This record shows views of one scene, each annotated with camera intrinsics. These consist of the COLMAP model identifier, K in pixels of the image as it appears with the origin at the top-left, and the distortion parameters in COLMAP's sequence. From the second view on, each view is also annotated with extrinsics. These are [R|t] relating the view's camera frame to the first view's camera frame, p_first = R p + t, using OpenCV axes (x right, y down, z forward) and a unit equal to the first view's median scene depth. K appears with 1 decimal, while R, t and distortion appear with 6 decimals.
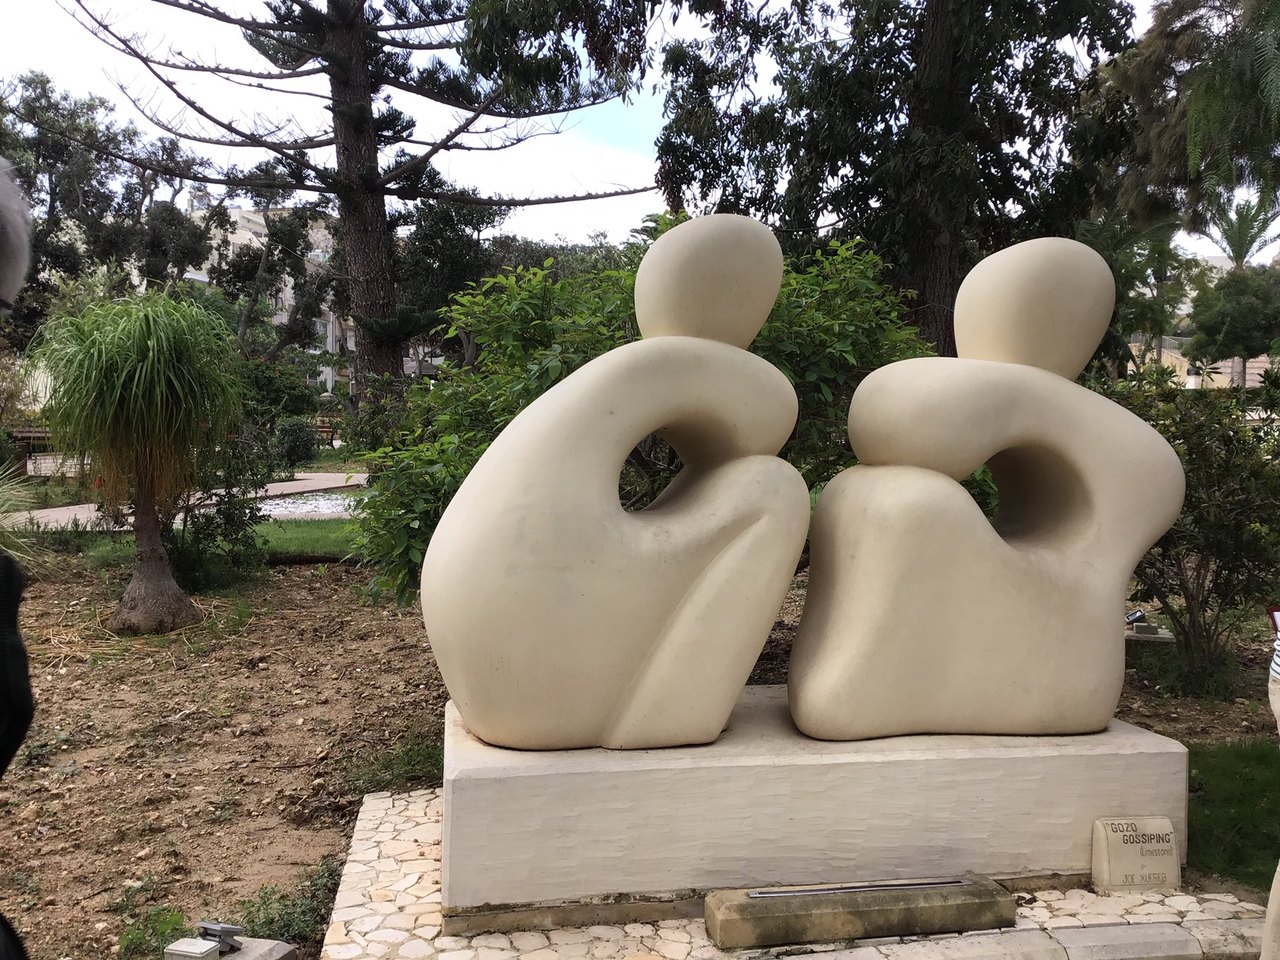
lens RADIAL K [[1141.8, 0, 640.0], [0, 1141.8, 480.0], [0, 0, 1]] dist [0.016311, -0.009554]
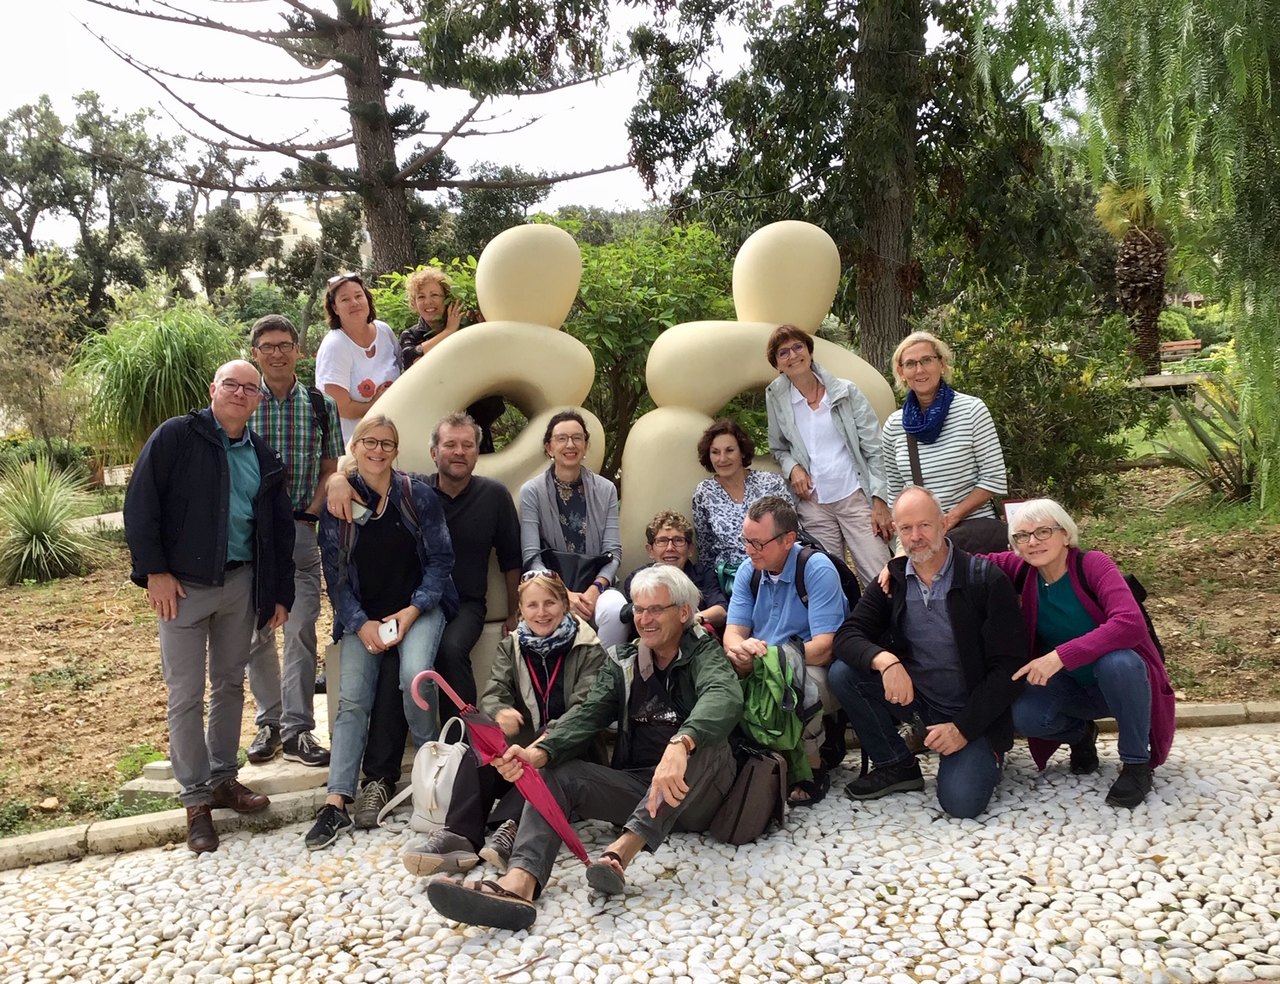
lens RADIAL K [[1360.5, 0, 640.0], [0, 1360.5, 492.0], [0, 0, 1]] dist [0.058648, -0.004388]
pose [[0.988018, -0.061240, -0.141670, 0.143407], [0.063485, 0.997918, 0.011376, 0.022576], [0.140679, -0.020233, 0.989849, -0.191619]]
